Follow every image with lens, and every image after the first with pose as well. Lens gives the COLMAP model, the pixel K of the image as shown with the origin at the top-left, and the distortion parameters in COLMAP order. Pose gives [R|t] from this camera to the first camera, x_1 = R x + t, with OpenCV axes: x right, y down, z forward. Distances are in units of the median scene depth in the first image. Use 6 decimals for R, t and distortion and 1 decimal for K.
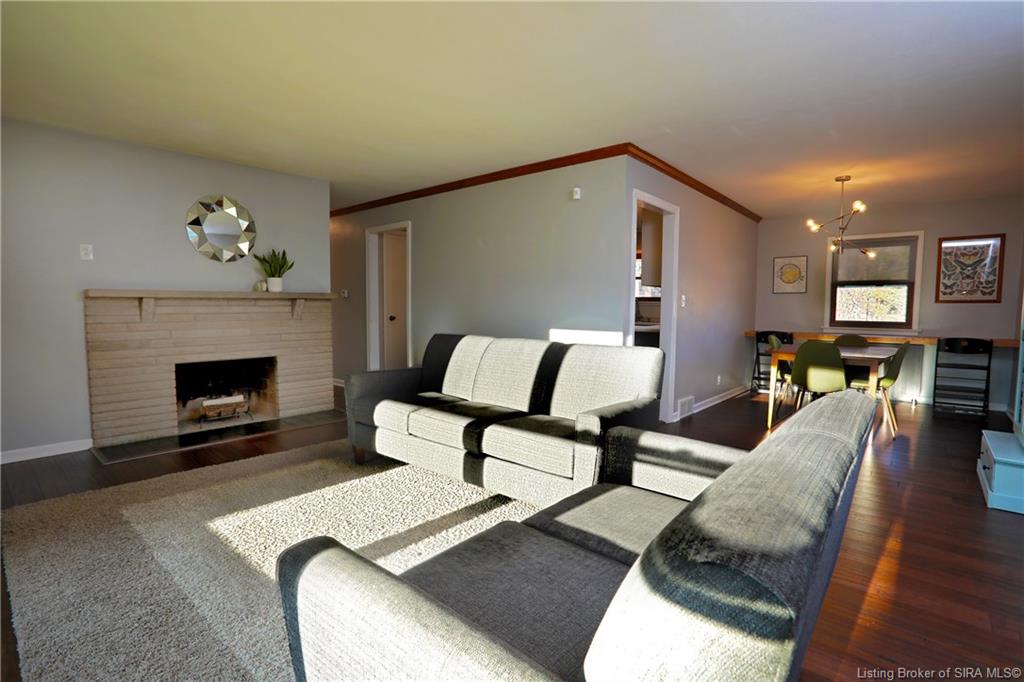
lens RADIAL K [[493.6, 0, 504.7], [0, 493.6, 346.1], [0, 0, 1]] dist [-0.057094, 0.013036]
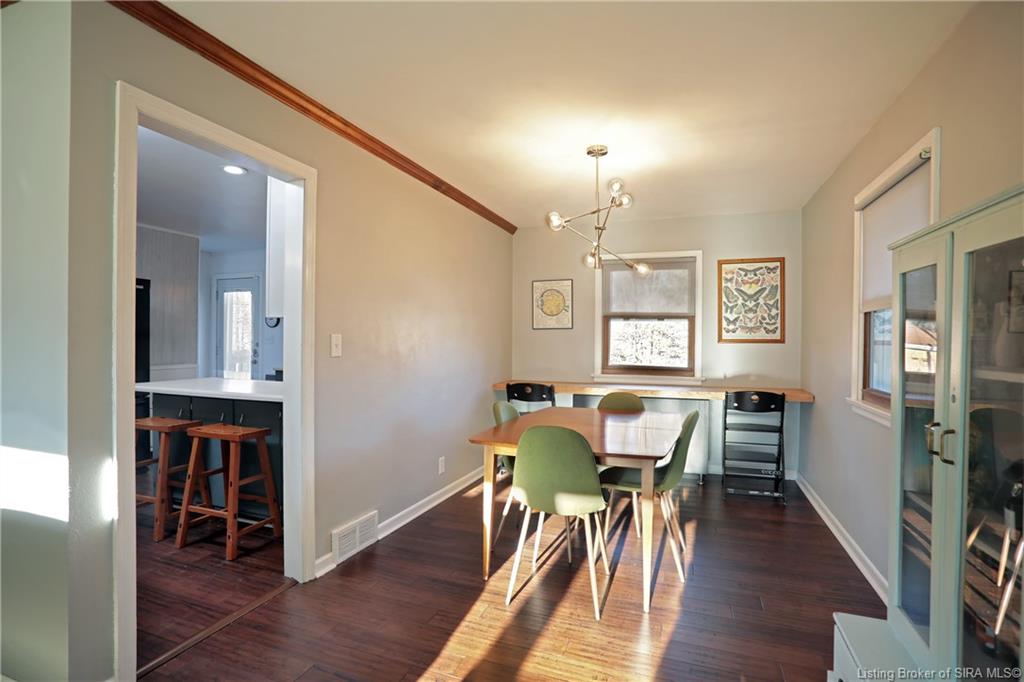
lens RADIAL K [[493.6, 0, 512.0], [0, 493.6, 339.4], [0, 0, 1]] dist [-0.057094, 0.013036]
pose [[0.934340, 0.003829, 0.356363, 0.312788], [0.022874, 0.997236, -0.070690, -0.048556], [-0.355649, 0.074200, 0.931670, 0.381230]]
